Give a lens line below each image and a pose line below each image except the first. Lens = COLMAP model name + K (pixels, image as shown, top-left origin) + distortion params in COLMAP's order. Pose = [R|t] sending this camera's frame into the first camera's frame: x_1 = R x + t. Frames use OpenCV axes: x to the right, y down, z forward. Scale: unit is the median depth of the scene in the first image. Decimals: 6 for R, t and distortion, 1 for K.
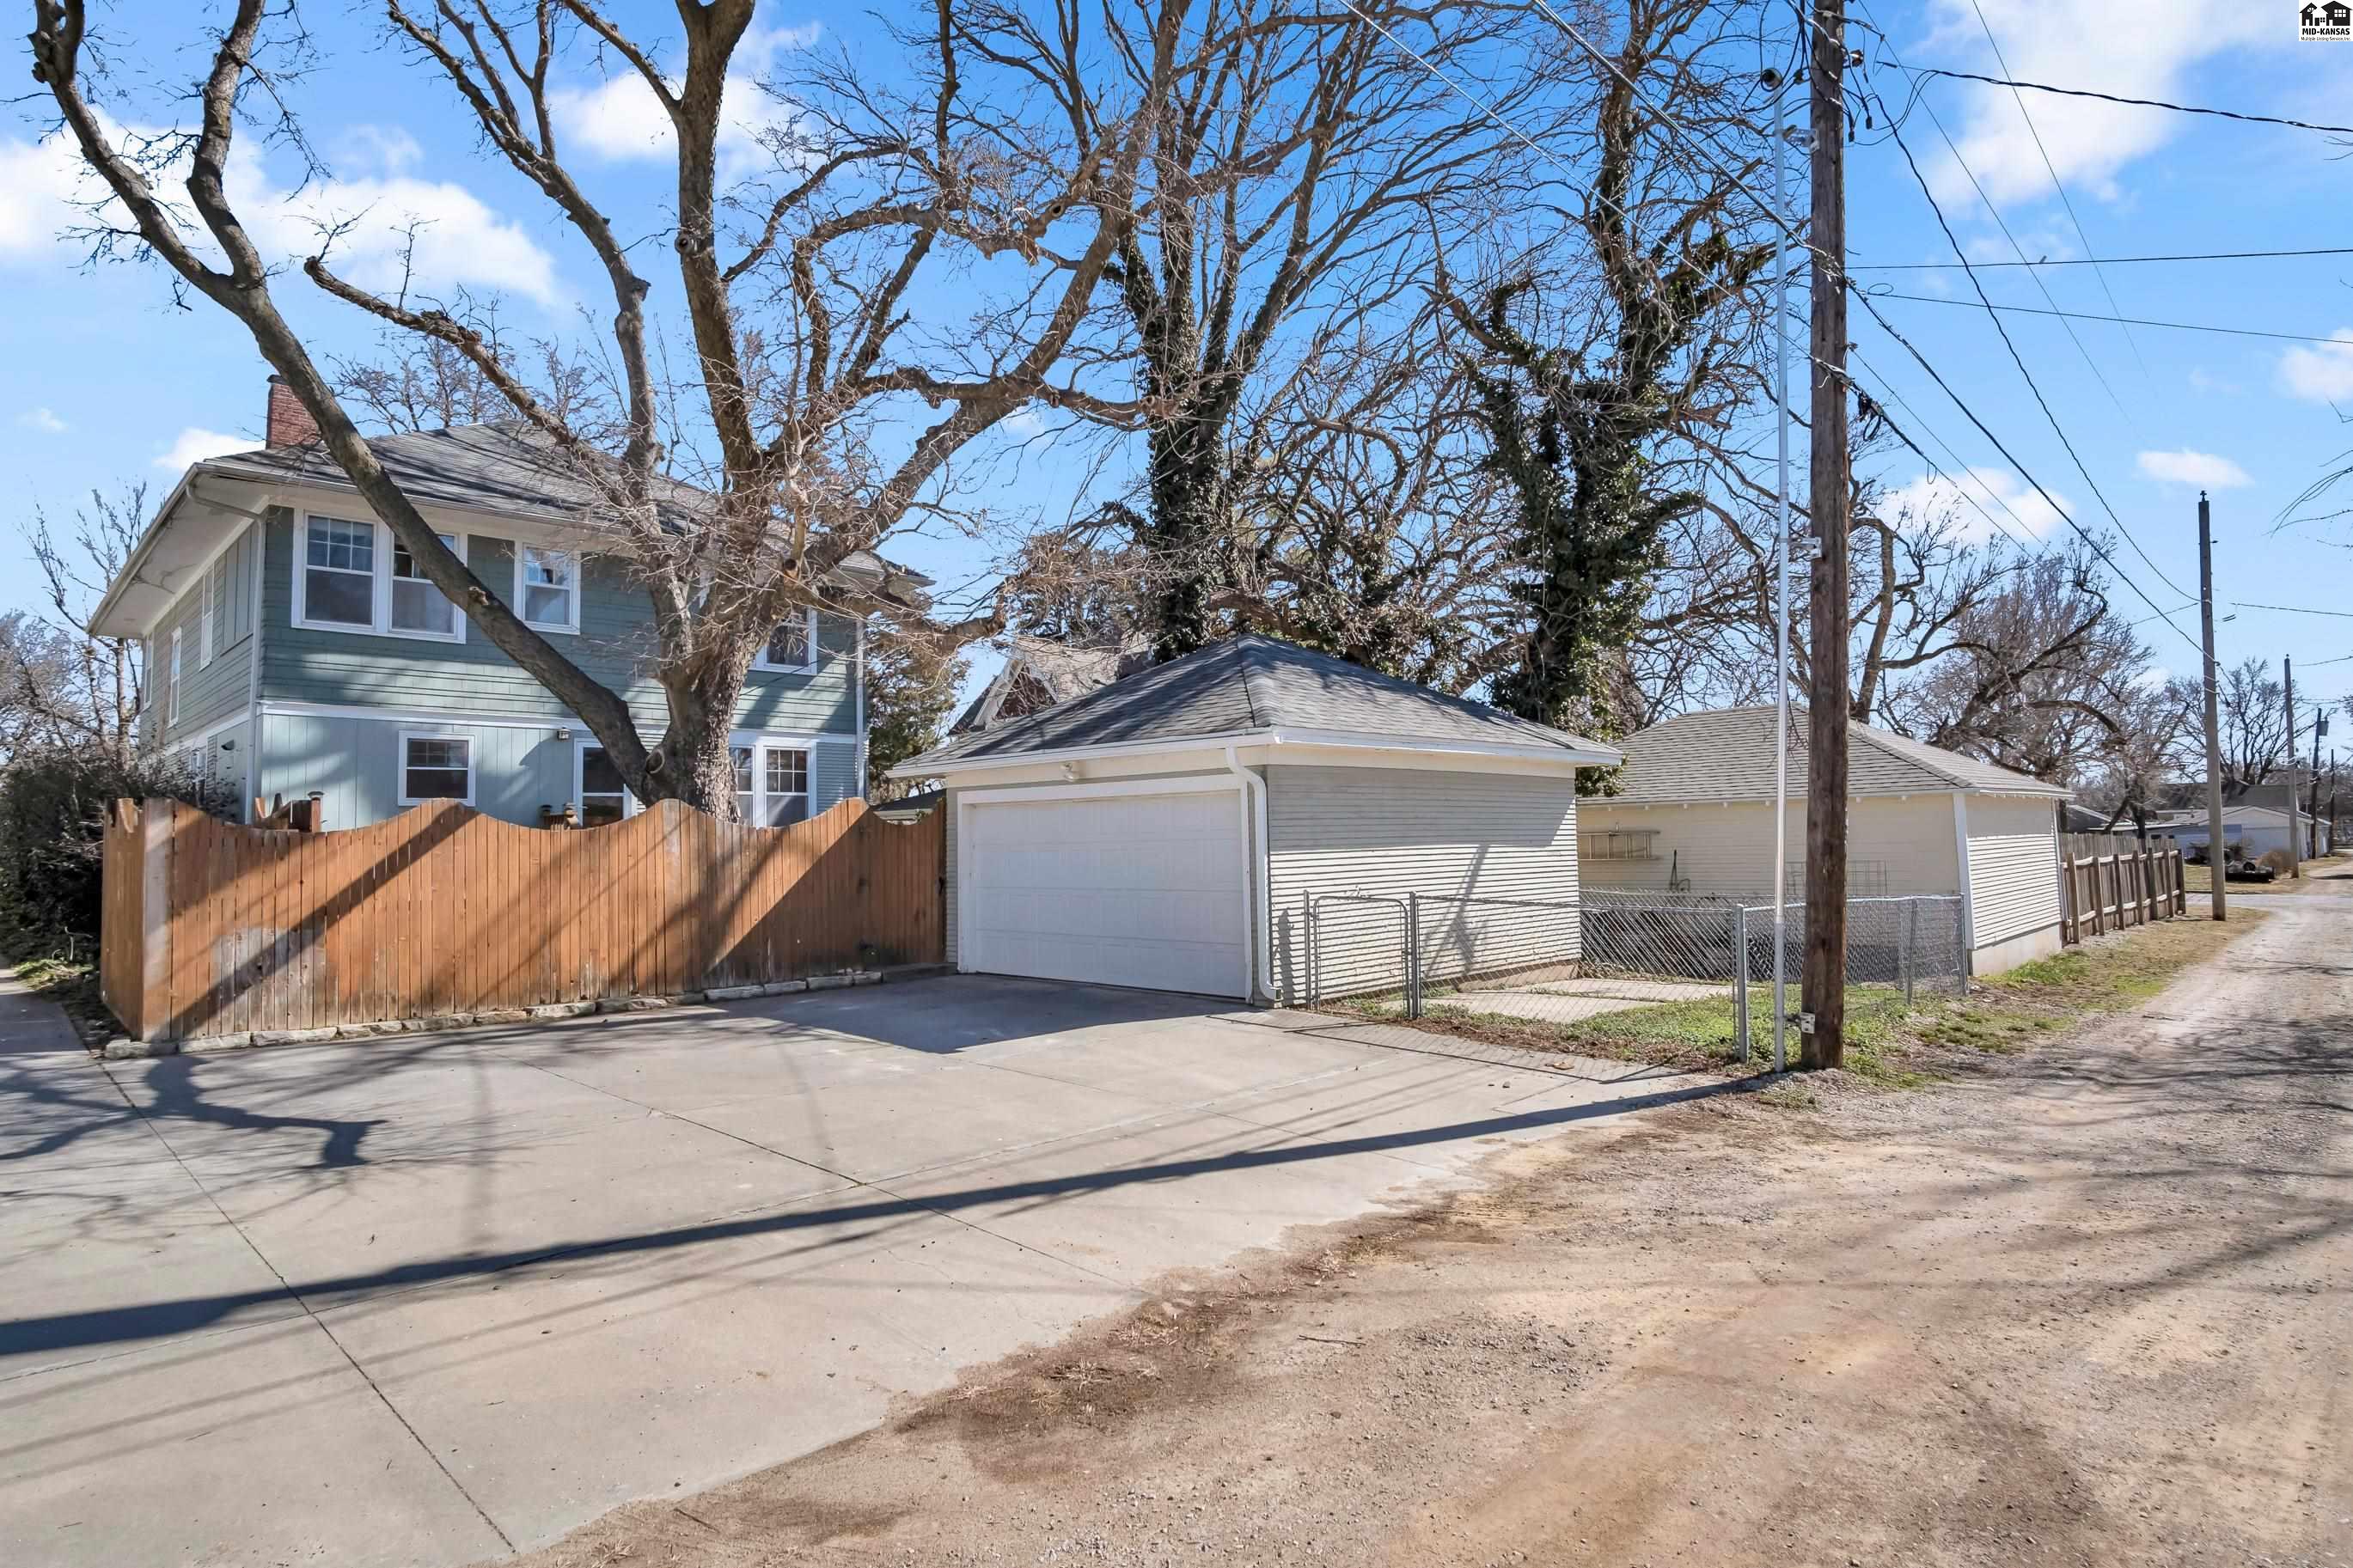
lens RADIAL K [[1284.5, 0, 1135.1], [0, 1284.5, 741.2], [0, 0, 1]] dist [-0.031243, 0.007472]
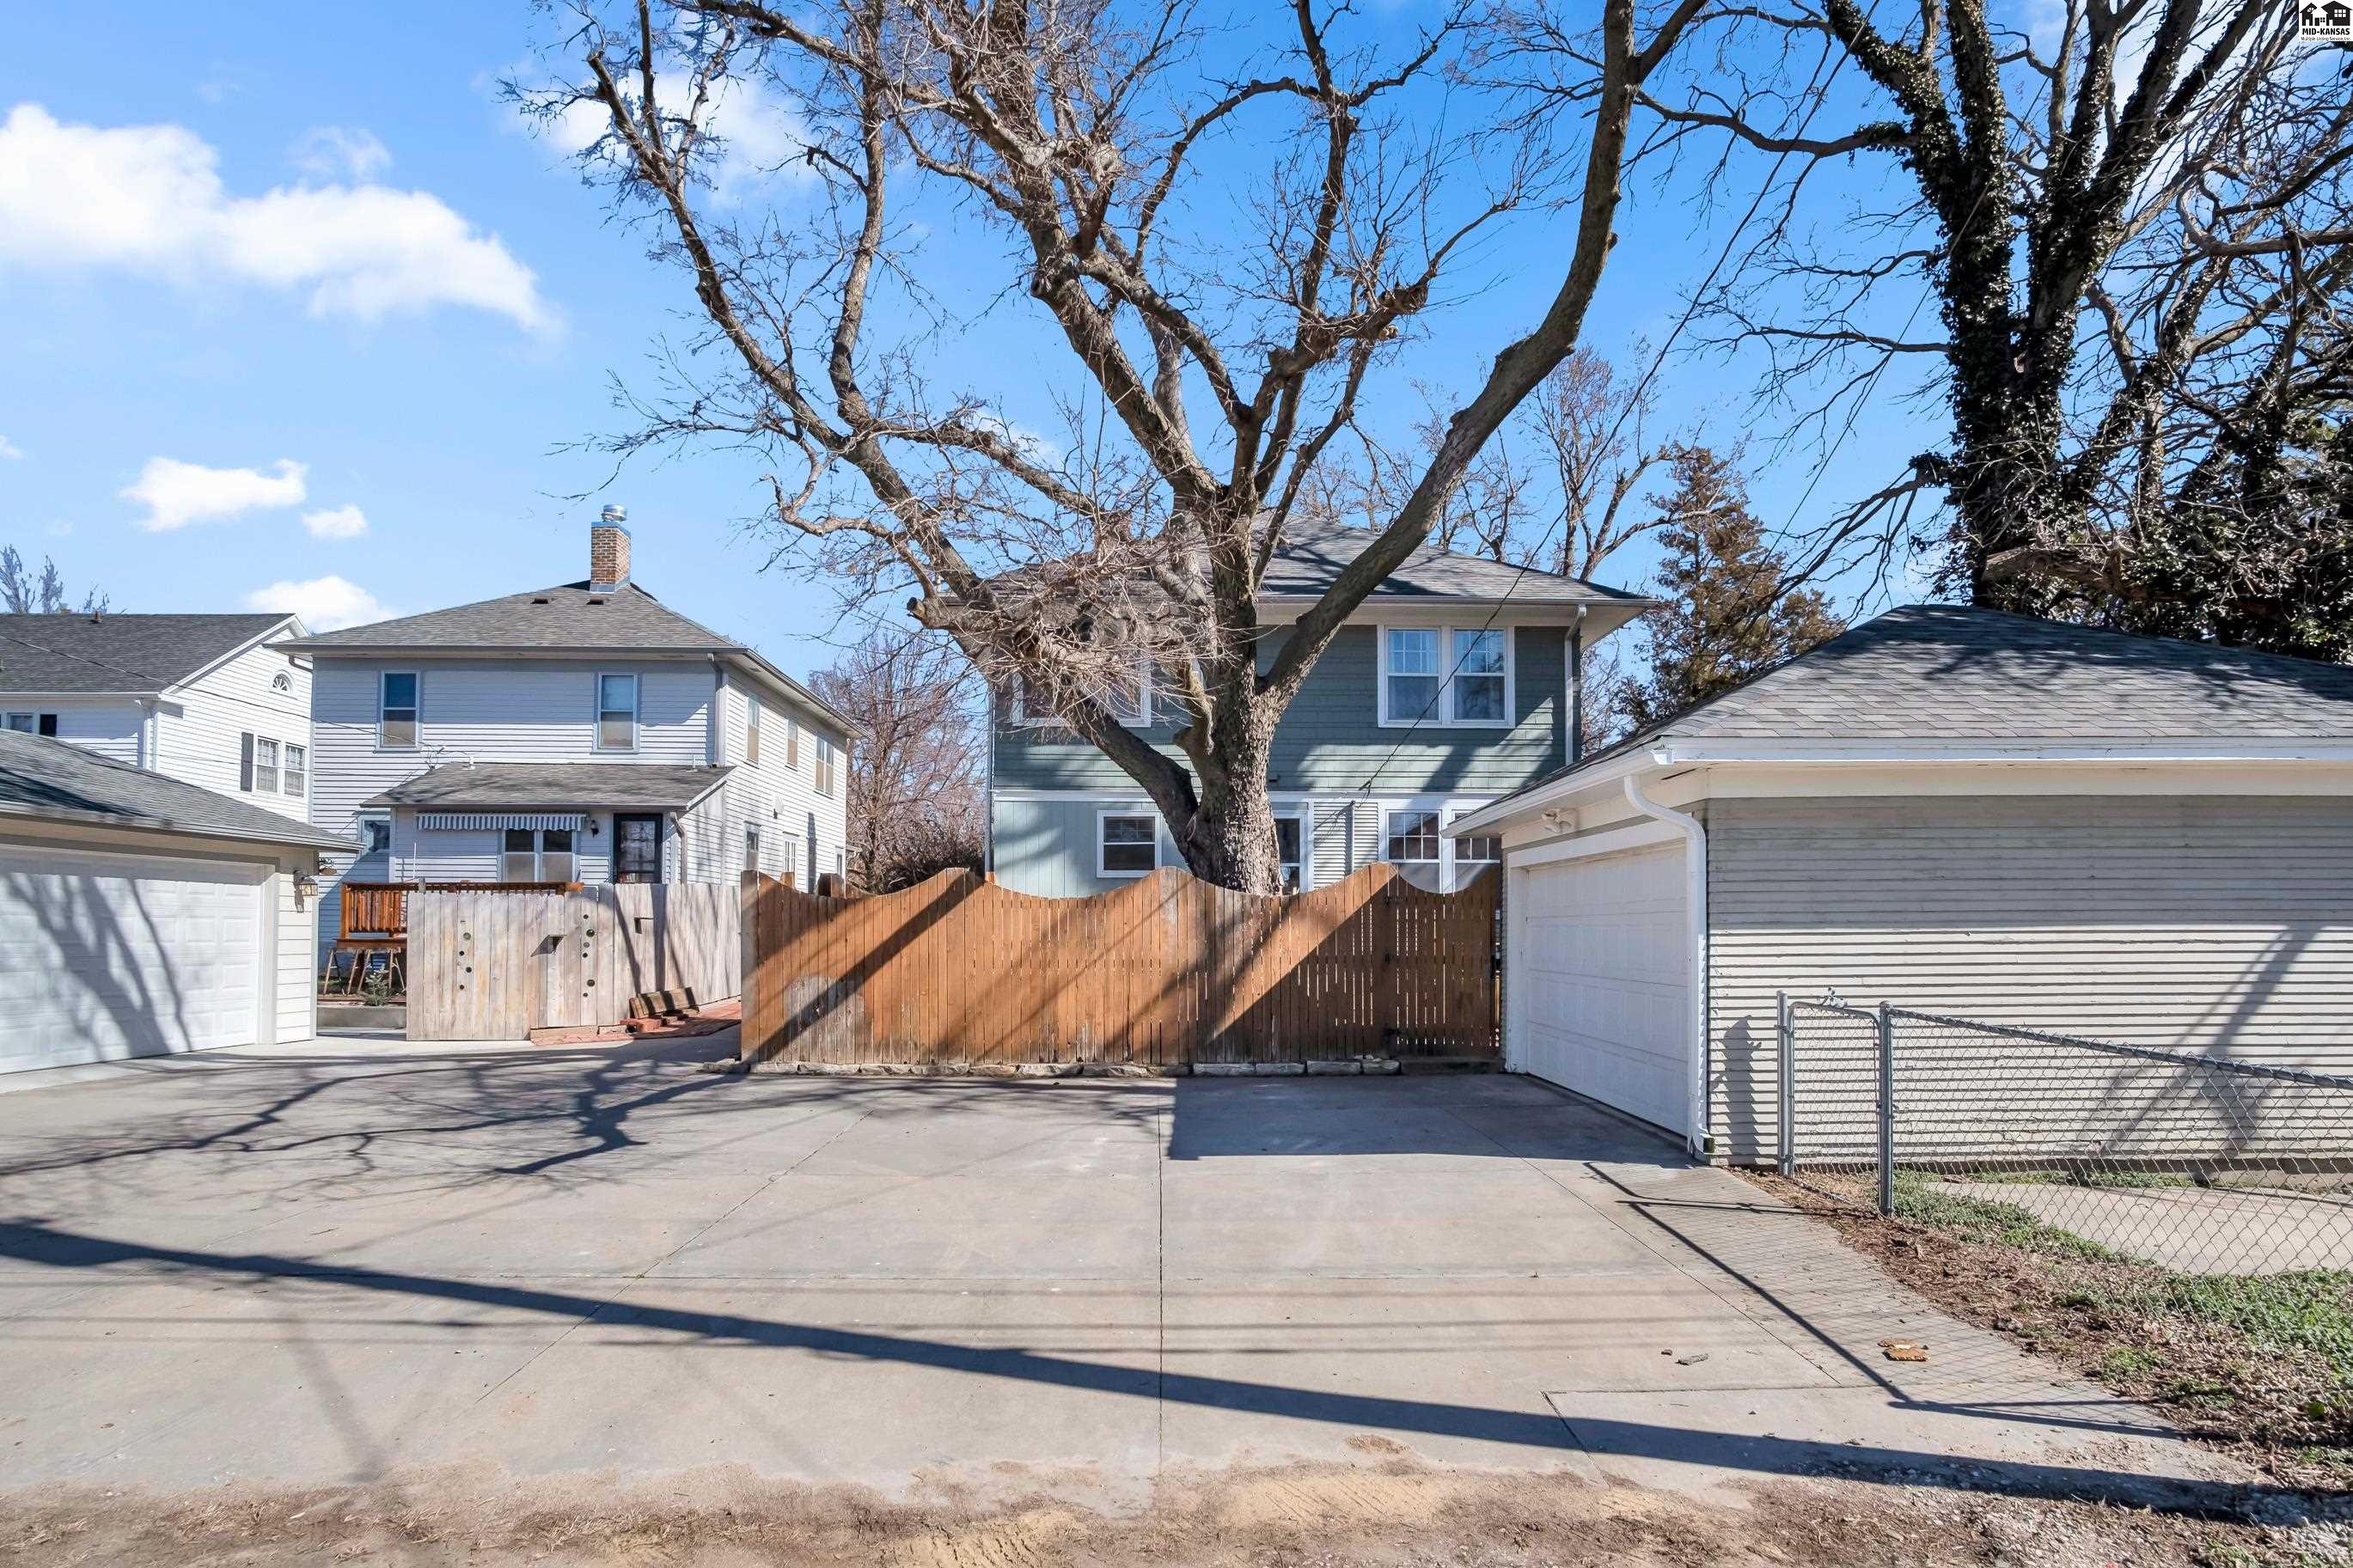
lens RADIAL K [[1288.7, 0, 1179.2], [0, 1288.7, 902.9], [0, 0, 1]] dist [-0.030313, 0.001050]
pose [[0.710991, 0.004388, -0.703188, 0.370554], [0.041991, 0.997931, 0.048684, 0.028601], [0.701947, -0.064141, 0.709335, 0.341145]]
